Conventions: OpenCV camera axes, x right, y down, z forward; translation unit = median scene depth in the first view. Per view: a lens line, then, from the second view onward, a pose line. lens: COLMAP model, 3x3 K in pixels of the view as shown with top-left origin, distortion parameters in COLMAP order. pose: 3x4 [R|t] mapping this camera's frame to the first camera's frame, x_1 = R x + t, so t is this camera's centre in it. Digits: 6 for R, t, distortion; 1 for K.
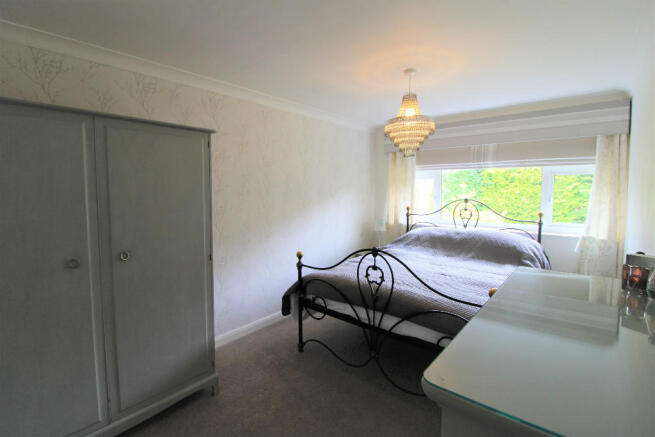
lens RADIAL K [[303.0, 0, 330.7], [0, 303.0, 208.8], [0, 0, 1]] dist [-0.026066, -0.000041]
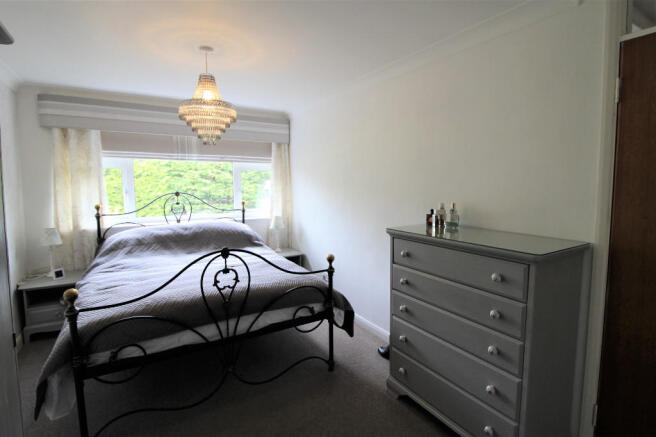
lens RADIAL K [[319.1, 0, 330.0], [0, 319.1, 207.2], [0, 0, 1]] dist [0.000868, -0.000155]
pose [[0.322099, -0.072250, 0.943945, -0.449124], [0.062542, 0.996529, 0.054934, -0.014372], [-0.944638, 0.041342, 0.325499, 0.299294]]
